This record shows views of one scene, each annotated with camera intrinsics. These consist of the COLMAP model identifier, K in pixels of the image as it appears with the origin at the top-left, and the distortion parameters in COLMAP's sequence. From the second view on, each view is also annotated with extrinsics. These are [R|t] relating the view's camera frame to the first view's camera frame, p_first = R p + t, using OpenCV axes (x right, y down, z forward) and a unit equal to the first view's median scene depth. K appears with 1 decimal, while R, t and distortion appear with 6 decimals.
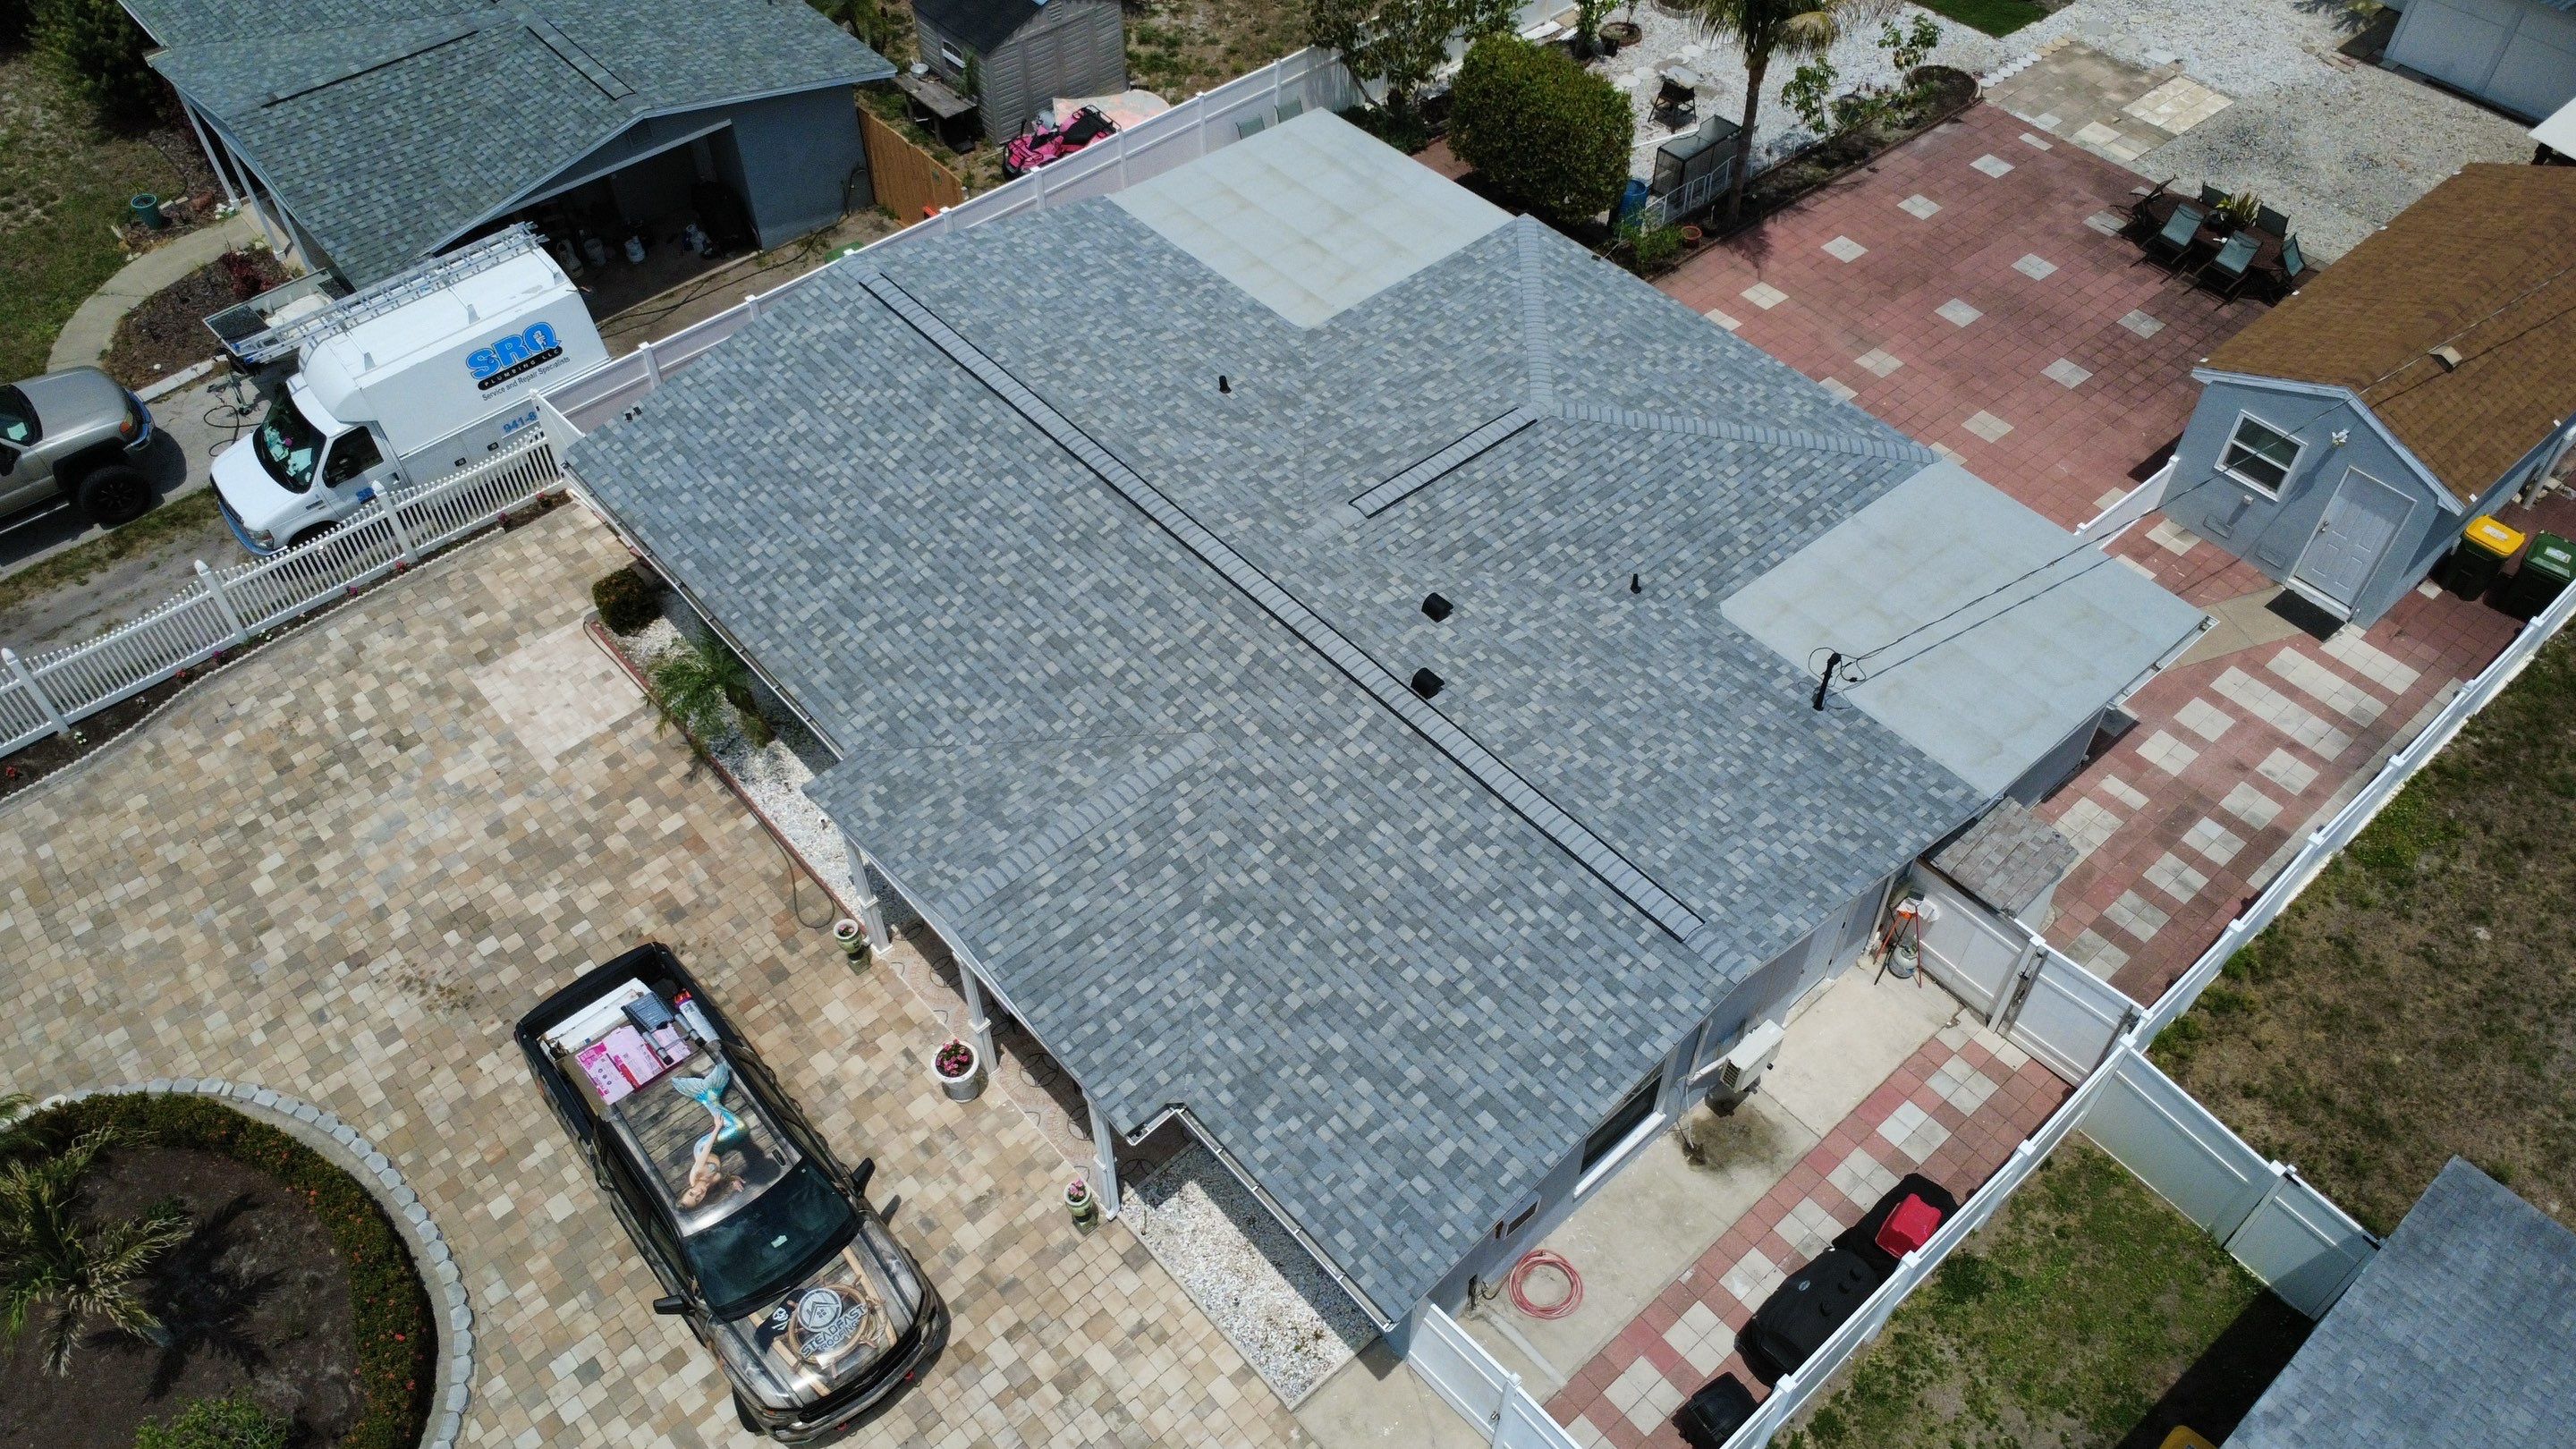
lens RADIAL K [[1873.6, 0, 1284.4], [0, 1873.6, 724.2], [0, 0, 1]] dist [0.000621, 0.001739]
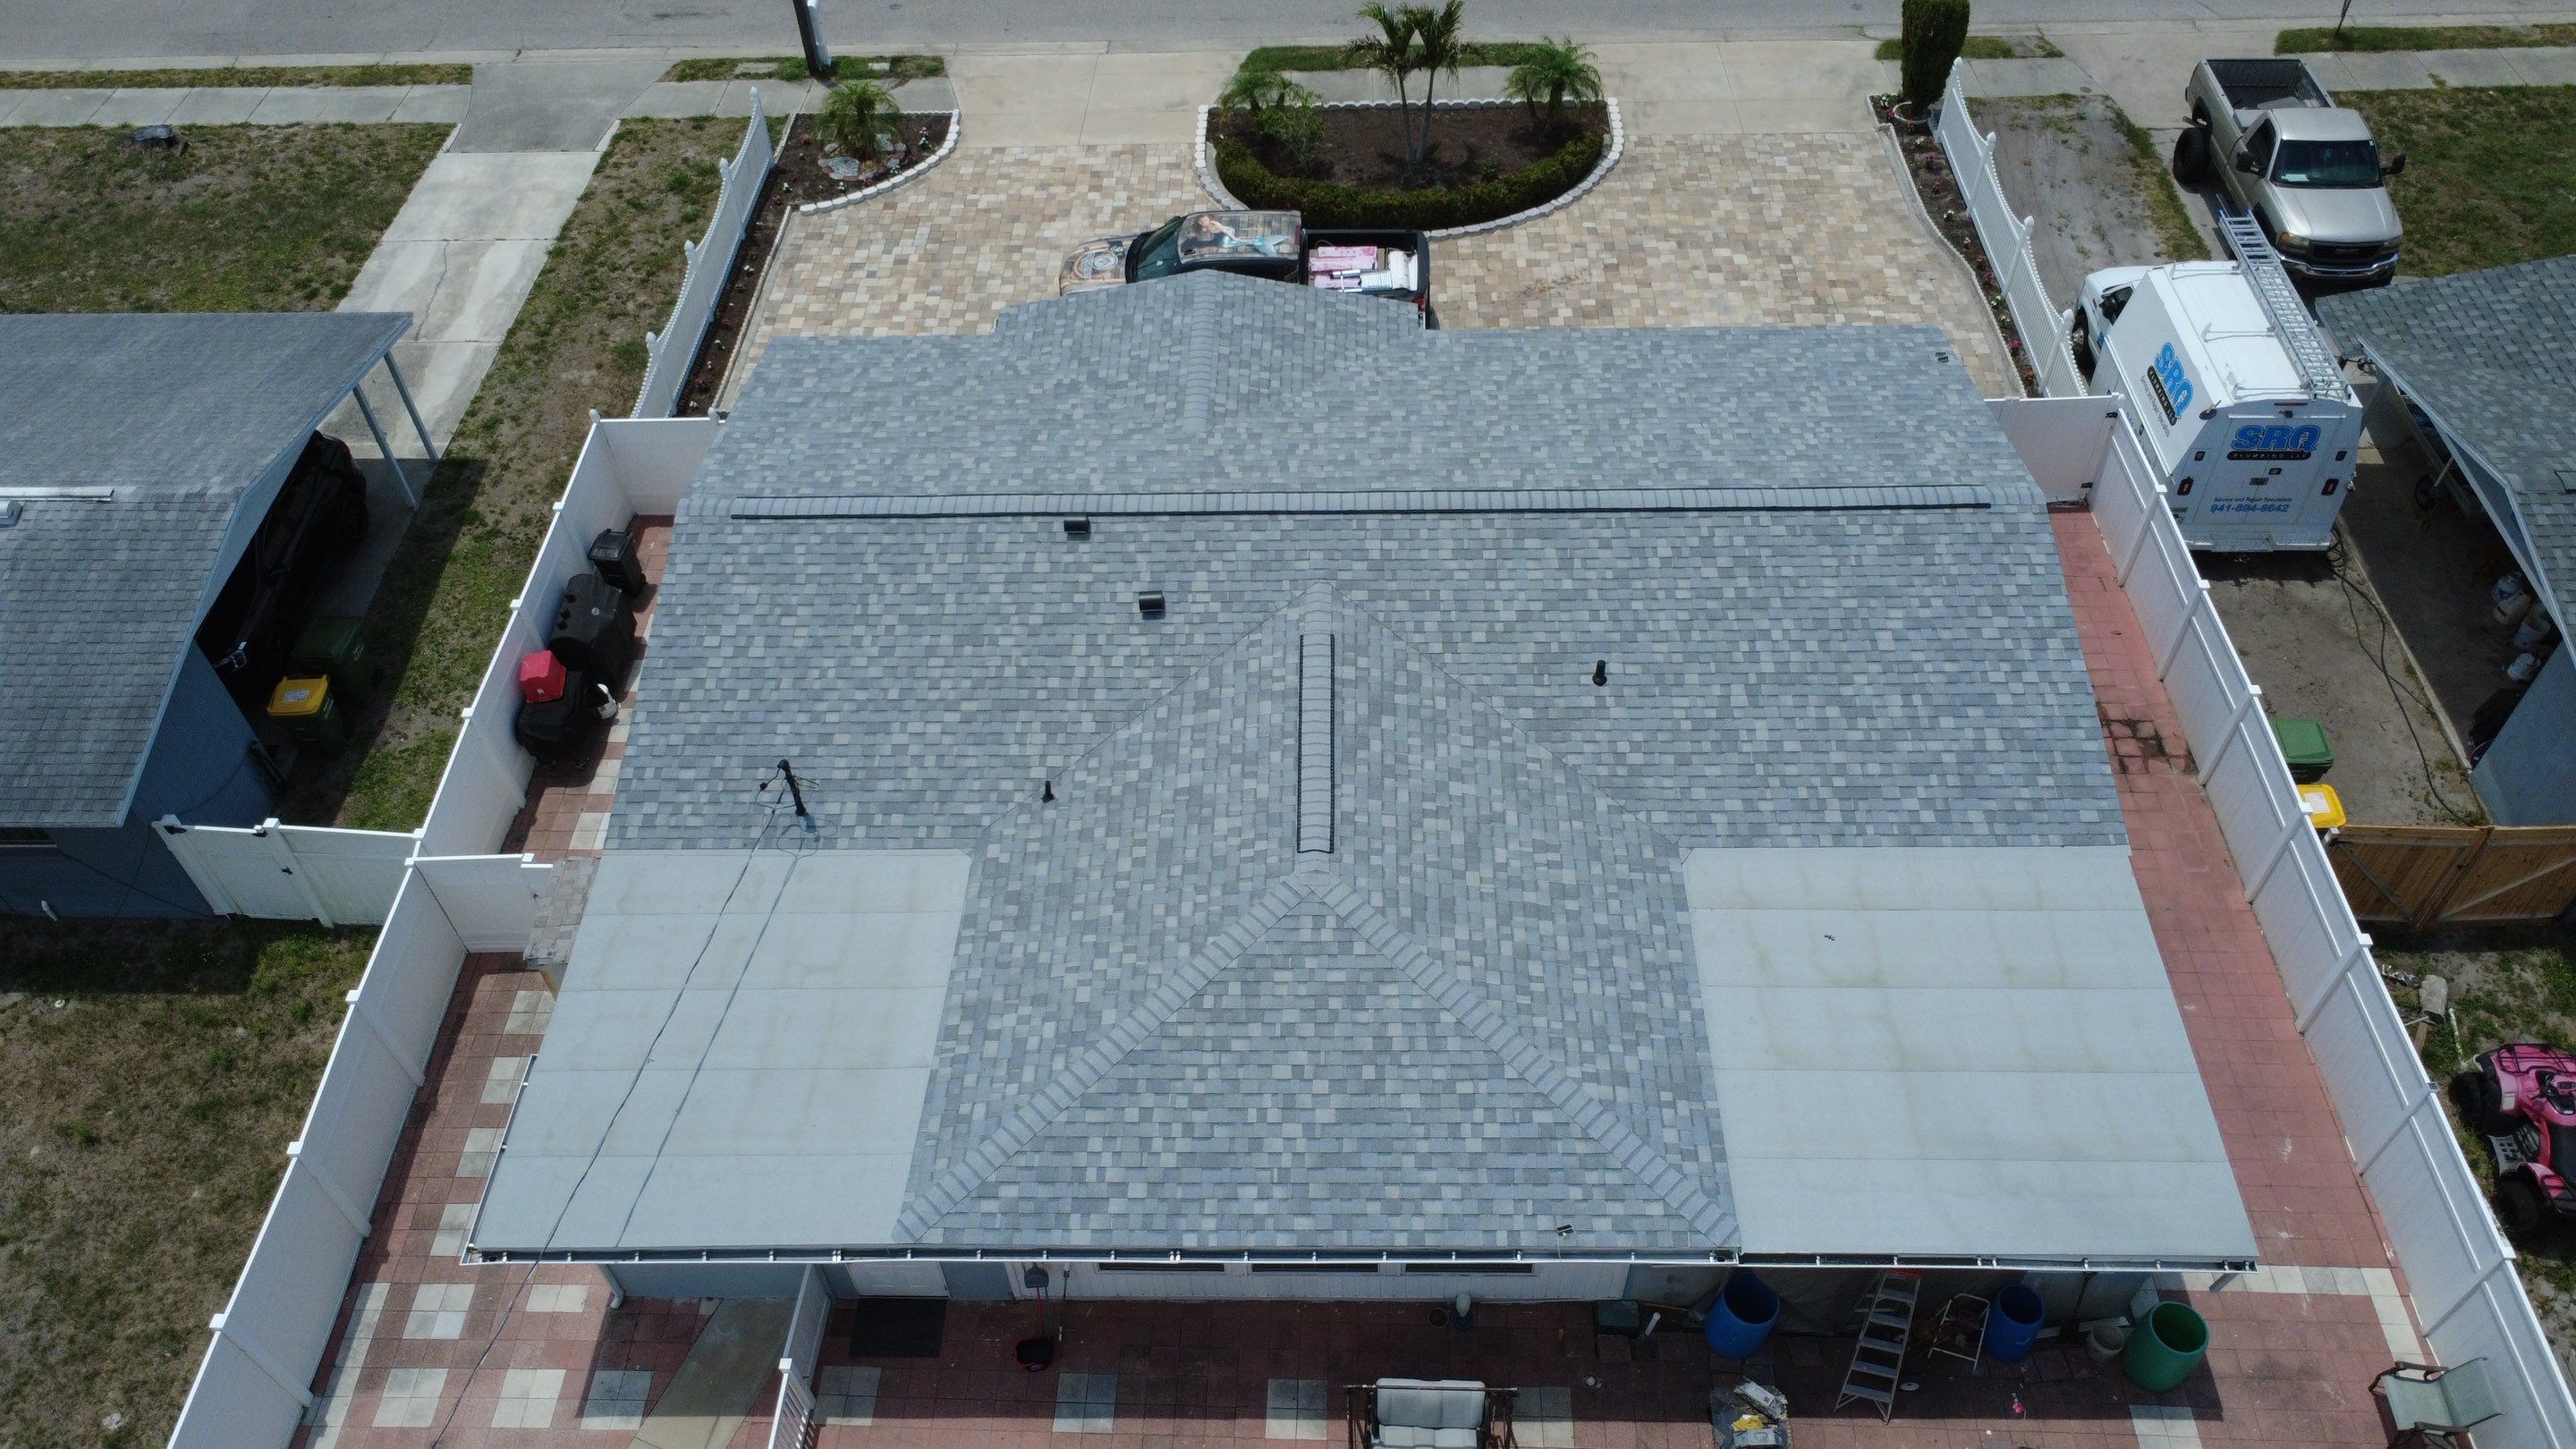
lens RADIAL K [[1873.6, 0, 1283.7], [0, 1873.6, 724.3], [0, 0, 1]] dist [0.000621, 0.001739]
pose [[-0.673052, 0.563558, -0.478960, 0.507040], [-0.532014, 0.080953, 0.842857, -0.862643], [0.513772, 0.822101, 0.245335, 0.797157]]
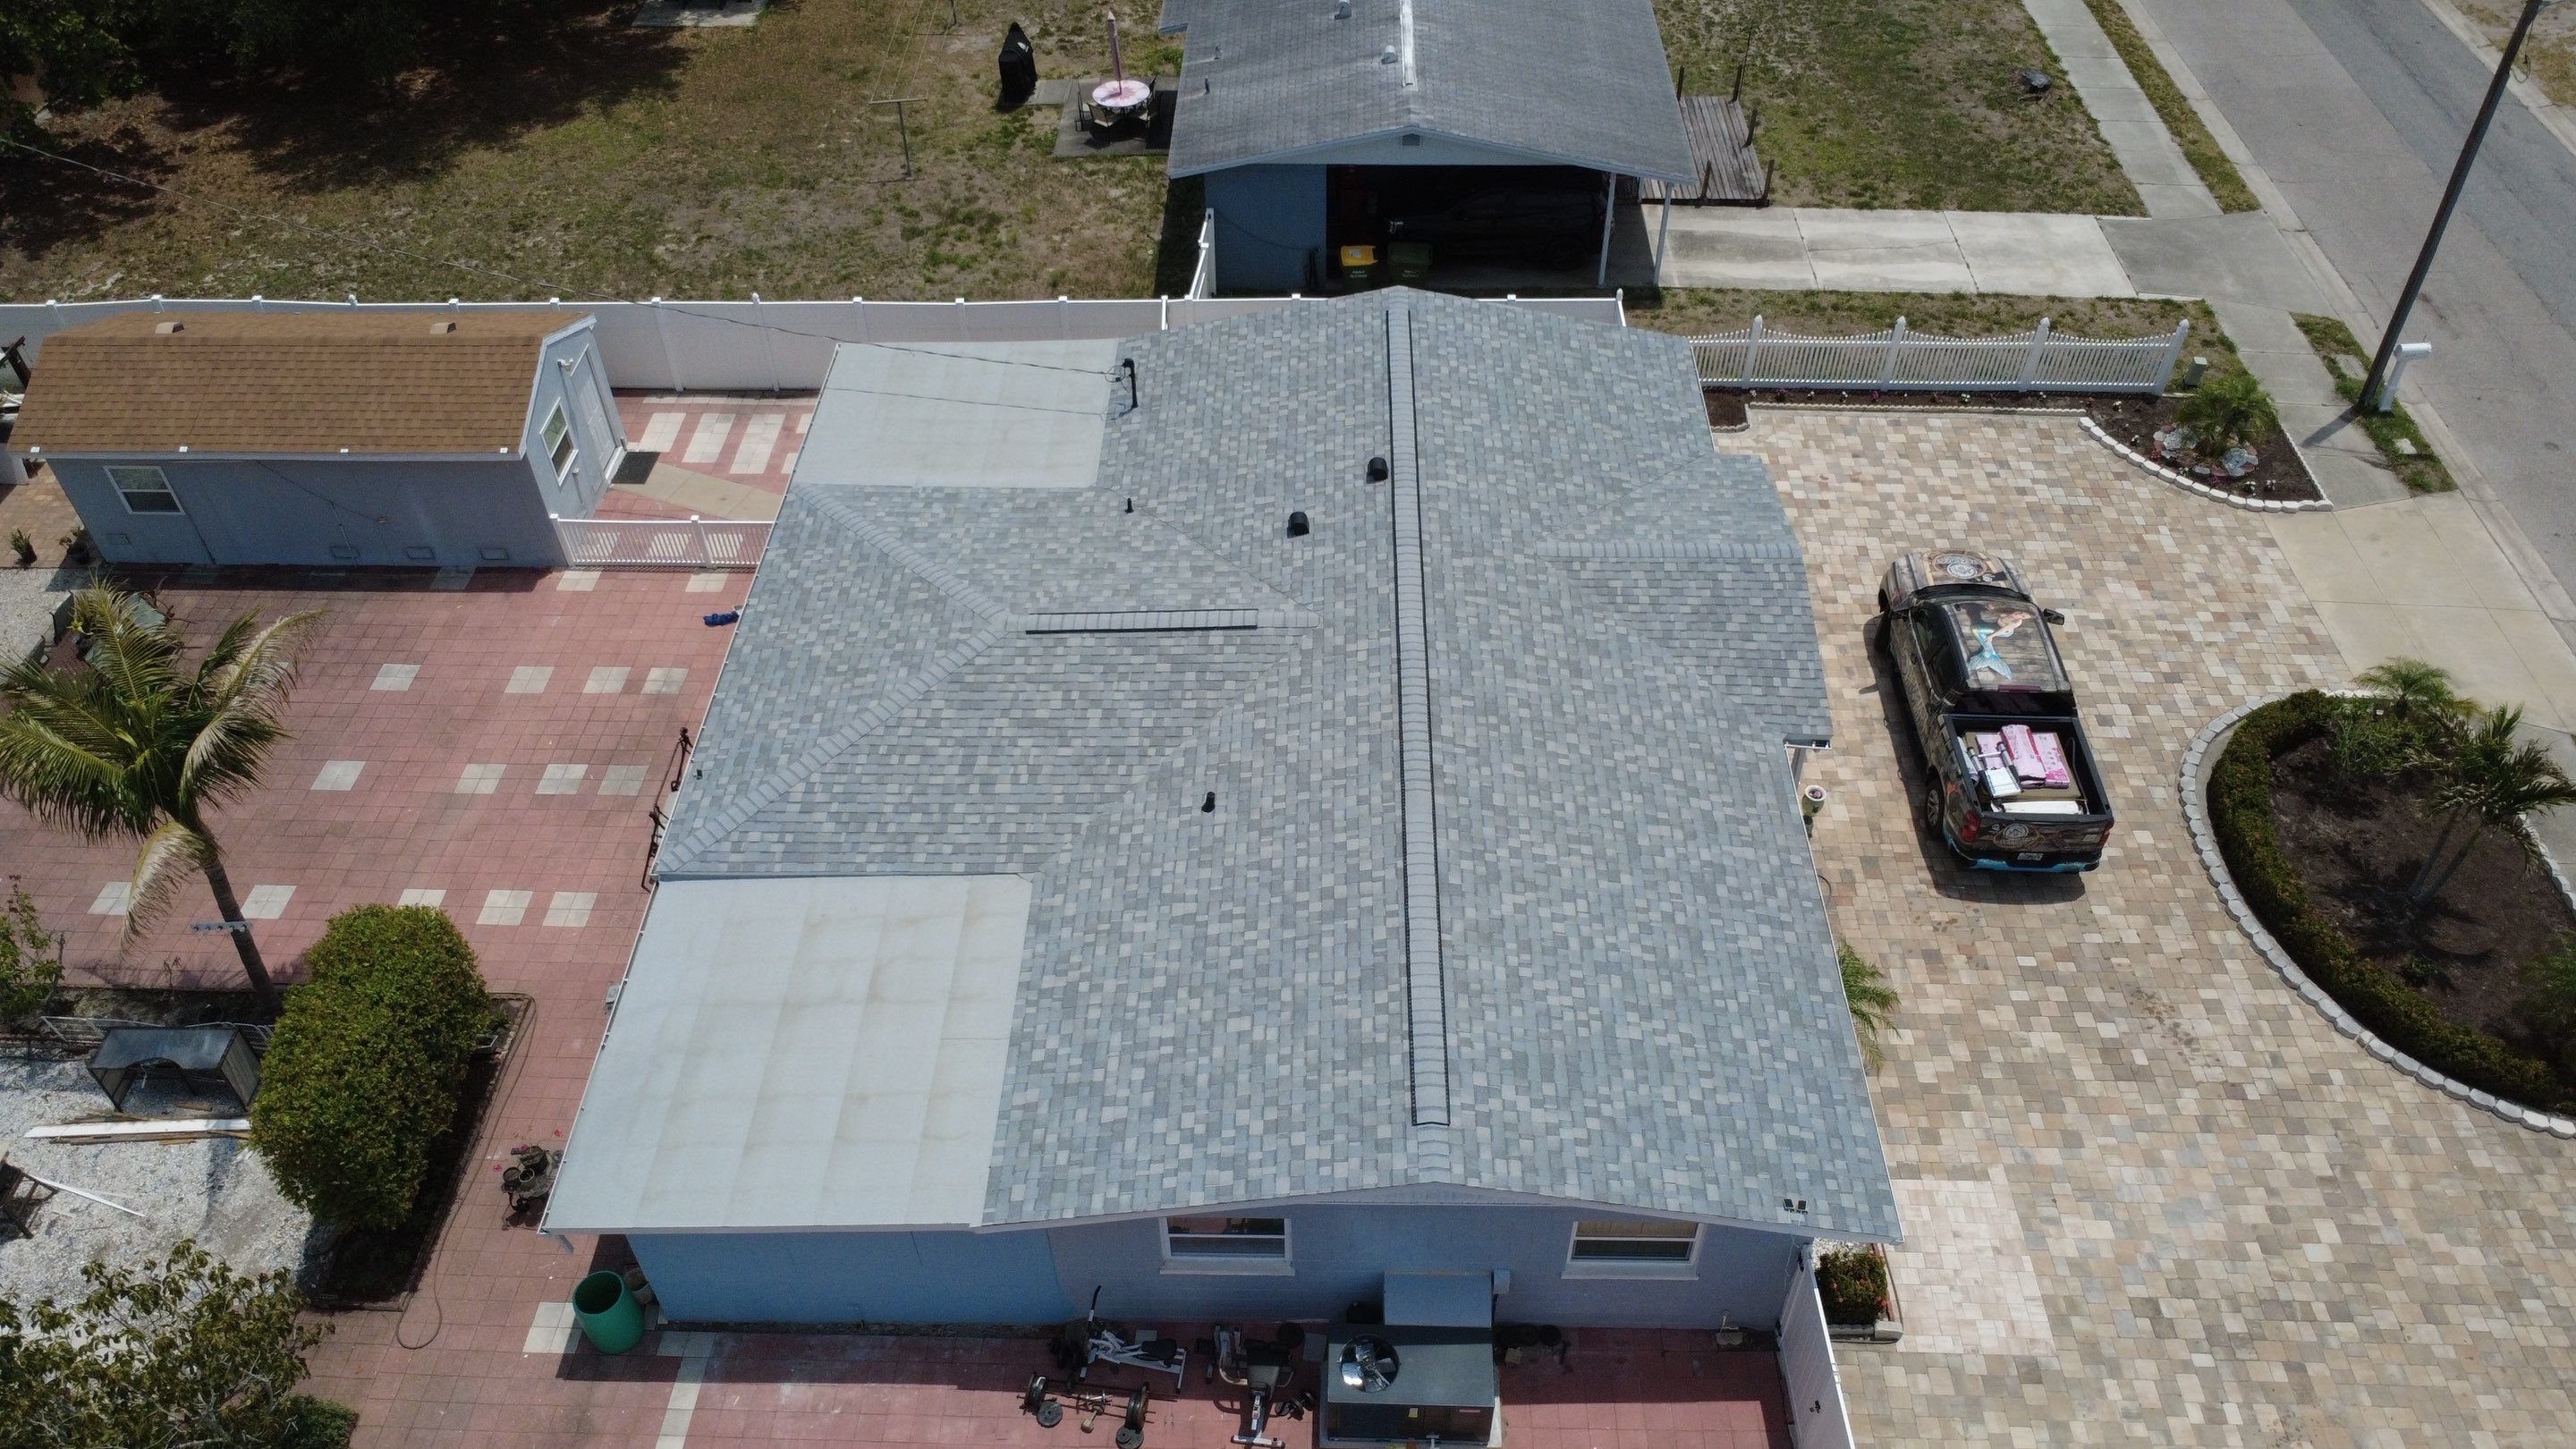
lens RADIAL K [[1873.6, 0, 1284.8], [0, 1873.6, 726.2], [0, 0, 1]] dist [0.000621, 0.001739]
pose [[-0.735389, -0.461934, 0.495802, -0.516960], [0.518737, 0.087031, 0.850493, -0.987470], [-0.436022, 0.882634, 0.175620, 0.854826]]
